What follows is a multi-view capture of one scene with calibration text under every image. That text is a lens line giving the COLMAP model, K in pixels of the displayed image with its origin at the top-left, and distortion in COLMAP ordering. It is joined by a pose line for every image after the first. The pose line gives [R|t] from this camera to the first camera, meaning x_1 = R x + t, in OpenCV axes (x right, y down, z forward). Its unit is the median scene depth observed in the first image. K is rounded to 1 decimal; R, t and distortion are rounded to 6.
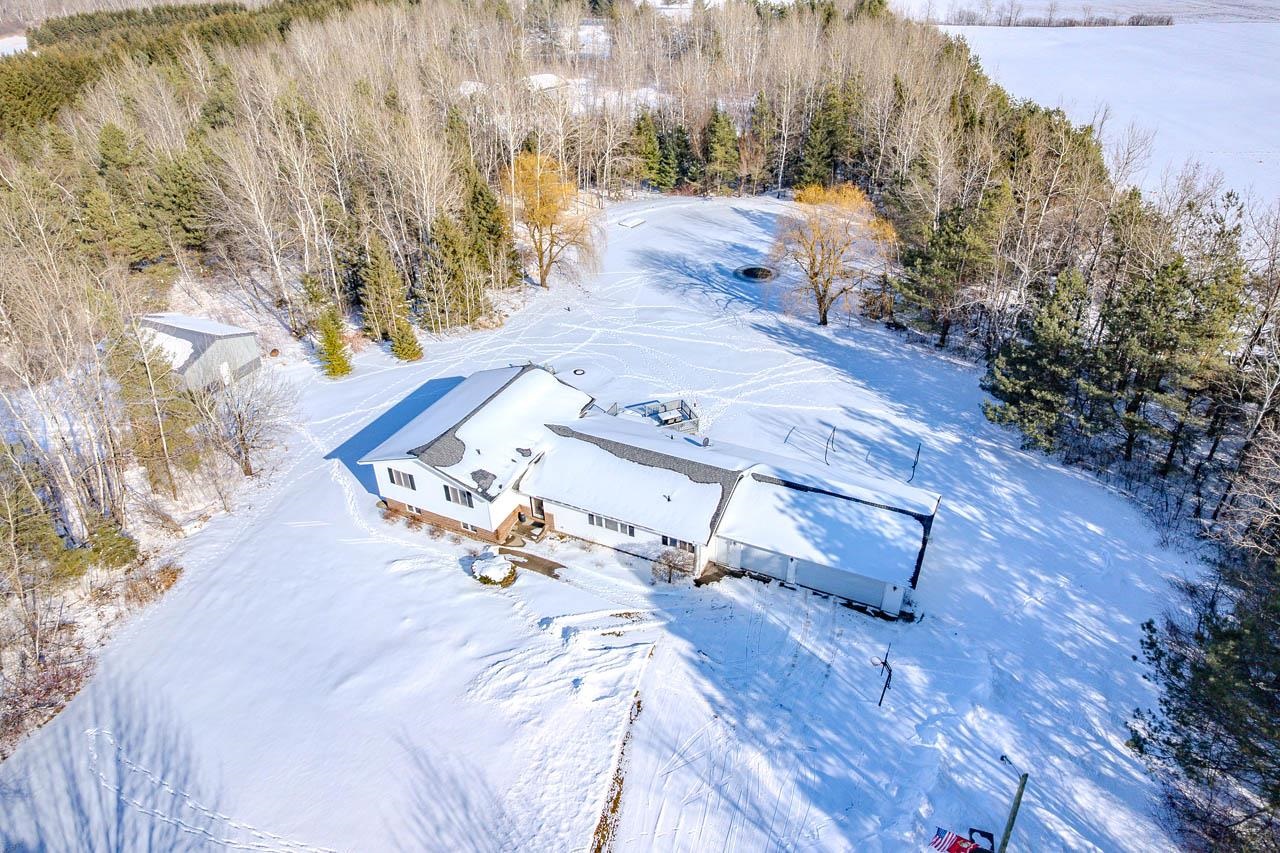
lens RADIAL K [[835.9, 0, 636.9], [0, 835.9, 410.2], [0, 0, 1]] dist [-0.034724, 0.002232]
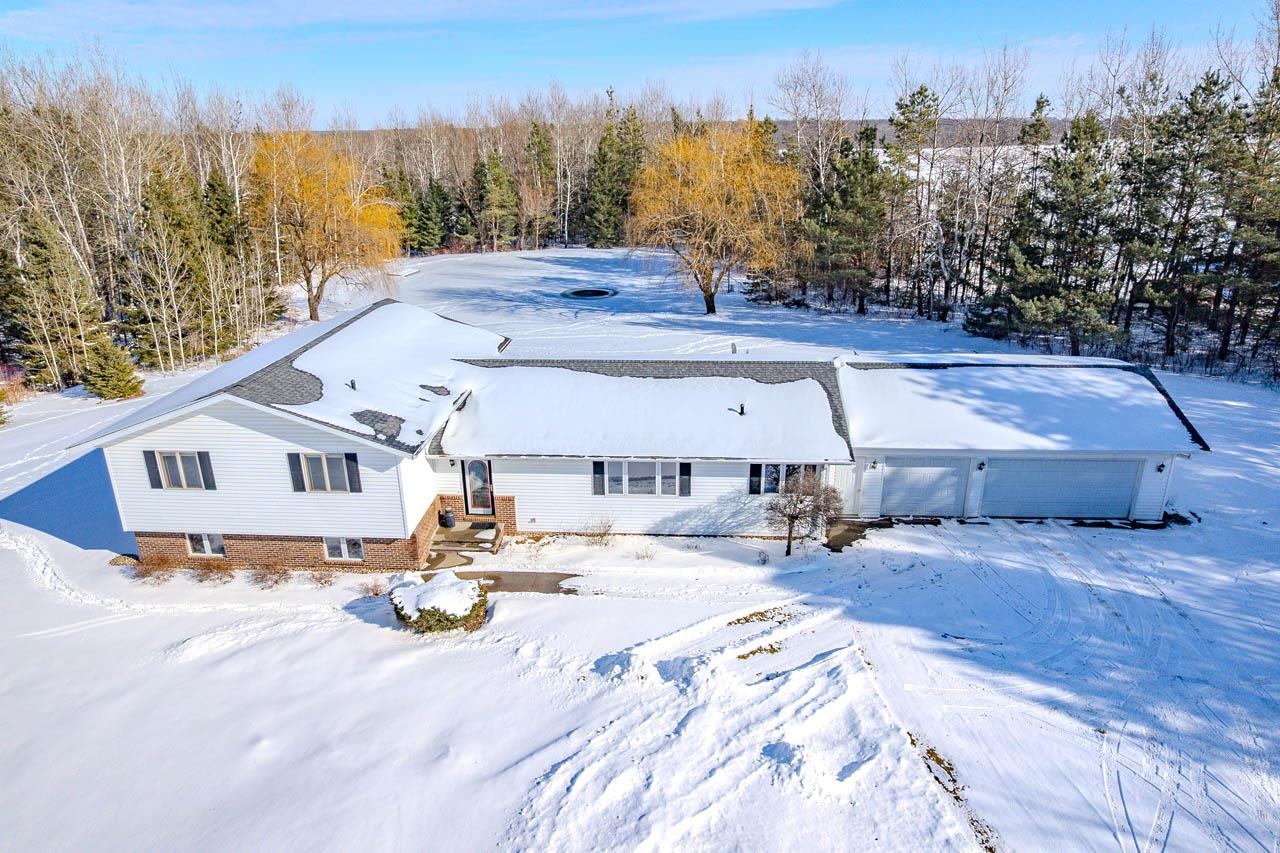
lens RADIAL K [[835.7, 0, 640.0], [0, 835.7, 426.5], [0, 0, 1]] dist [-0.073751, 0.073838]
pose [[0.925095, -0.115766, 0.361658, -0.216602], [0.185401, 0.968862, -0.164111, 0.188395], [-0.331398, 0.218870, 0.917753, 0.512280]]
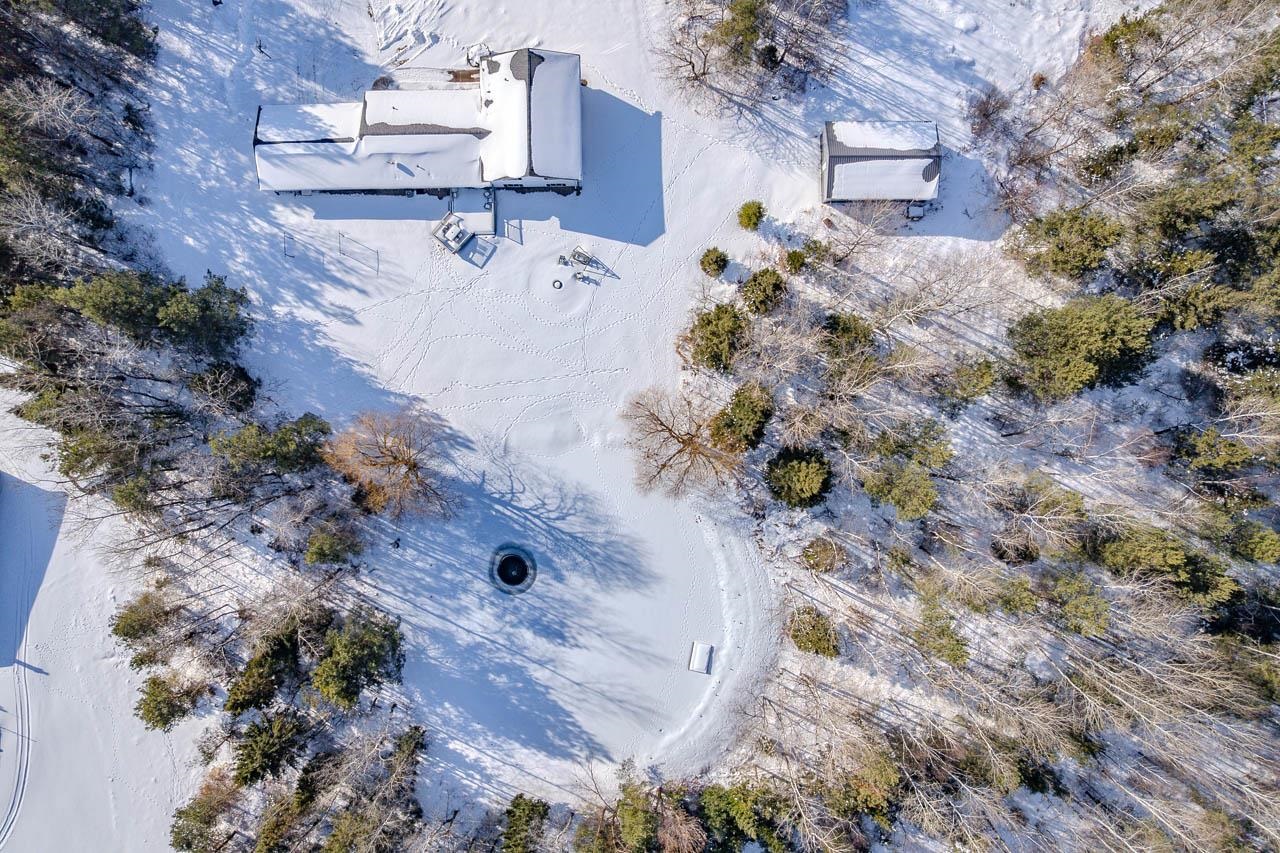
lens RADIAL K [[811.7, 0, 640.0], [0, 811.7, 426.5], [0, 0, 1]] dist [-0.002303, 0.000086]
pose [[-0.894475, 0.445299, 0.040280, -0.190319], [-0.195501, -0.470537, 0.860450, -1.729560], [0.402111, 0.761777, 0.507940, 0.833692]]
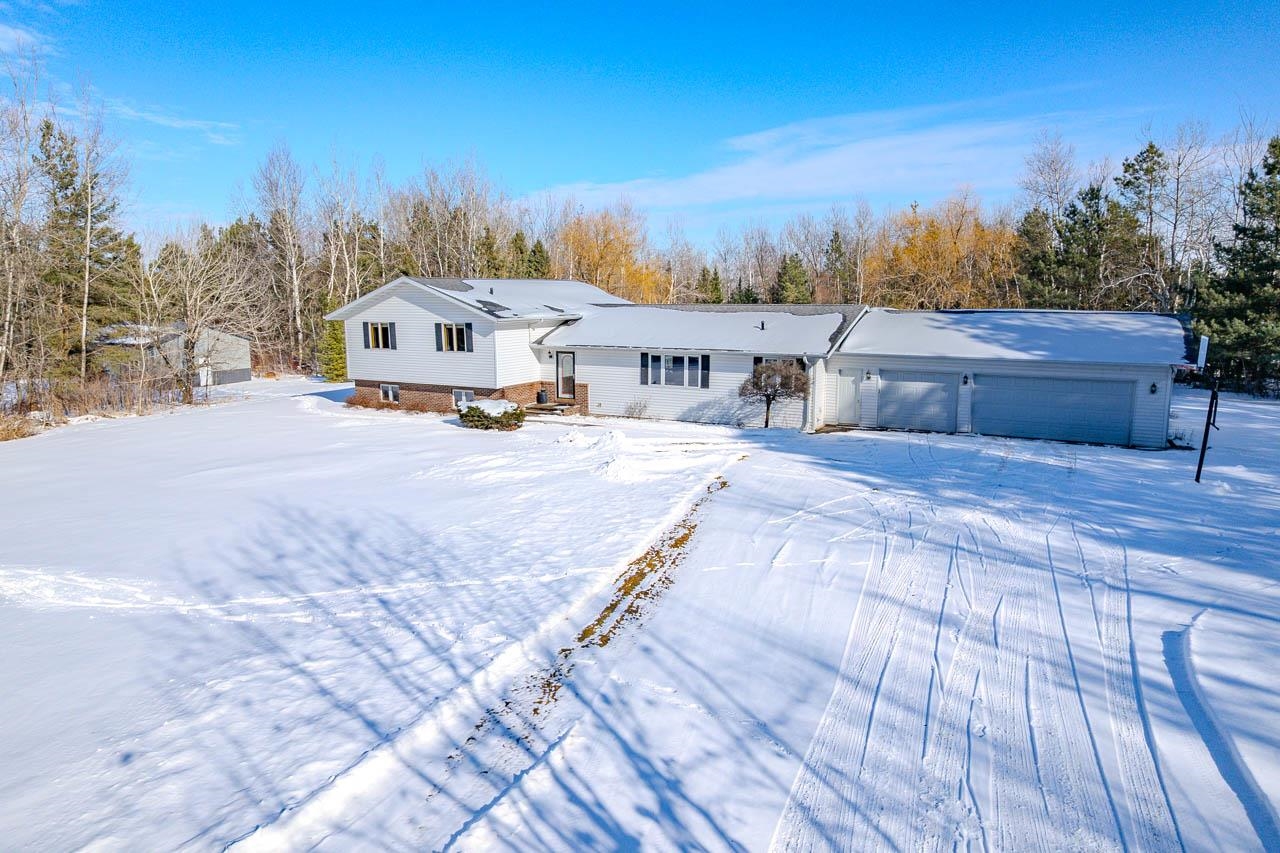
lens RADIAL K [[835.9, 0, 636.9], [0, 835.9, 410.2], [0, 0, 1]] dist [-0.034724, 0.002232]
pose [[0.997308, 0.031727, -0.066102, -0.015192], [-0.055024, 0.919701, -0.388744, 0.421404], [0.048460, 0.391335, 0.918971, 0.399784]]
